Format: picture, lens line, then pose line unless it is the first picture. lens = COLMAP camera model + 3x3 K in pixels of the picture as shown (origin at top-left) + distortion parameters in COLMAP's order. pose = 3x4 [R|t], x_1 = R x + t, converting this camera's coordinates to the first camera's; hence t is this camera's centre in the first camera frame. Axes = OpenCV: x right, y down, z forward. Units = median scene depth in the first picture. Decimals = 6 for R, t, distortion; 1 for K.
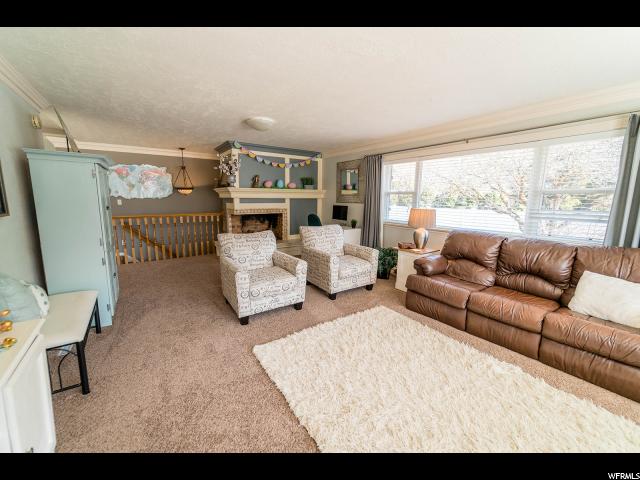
lens RADIAL K [[257.9, 0, 317.1], [0, 257.9, 235.9], [0, 0, 1]] dist [-0.002072, 0.000274]
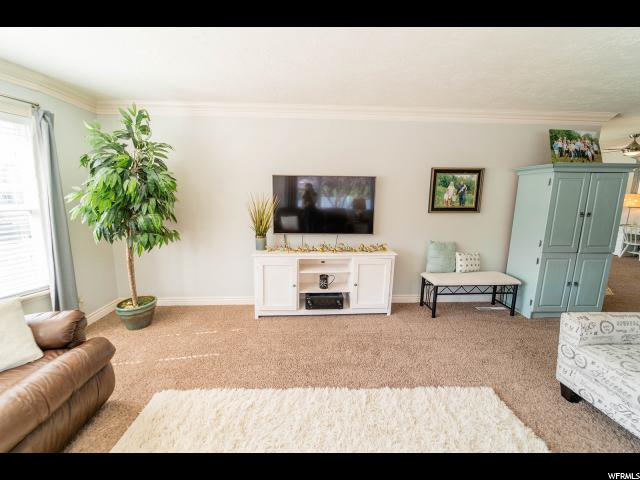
lens RADIAL K [[257.9, 0, 317.3], [0, 257.9, 239.1], [0, 0, 1]] dist [-0.002072, 0.000274]
pose [[-0.543239, 0.116226, -0.831494, 0.273641], [-0.138343, 0.964442, 0.225193, -0.051254], [0.828102, 0.237365, -0.507844, 0.349828]]
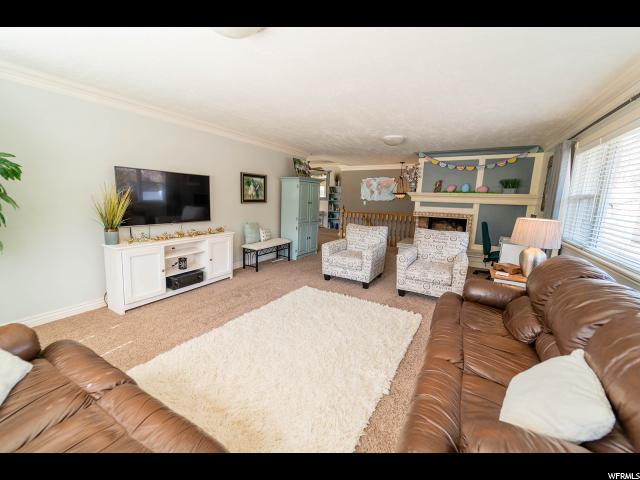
lens RADIAL K [[257.9, 0, 322.7], [0, 257.9, 240.6], [0, 0, 1]] dist [-0.002072, 0.000274]
pose [[0.416247, 0.155192, -0.895909, 0.524299], [-0.161492, 0.982279, 0.095123, -0.016518], [0.894795, 0.105088, 0.433933, 0.137209]]
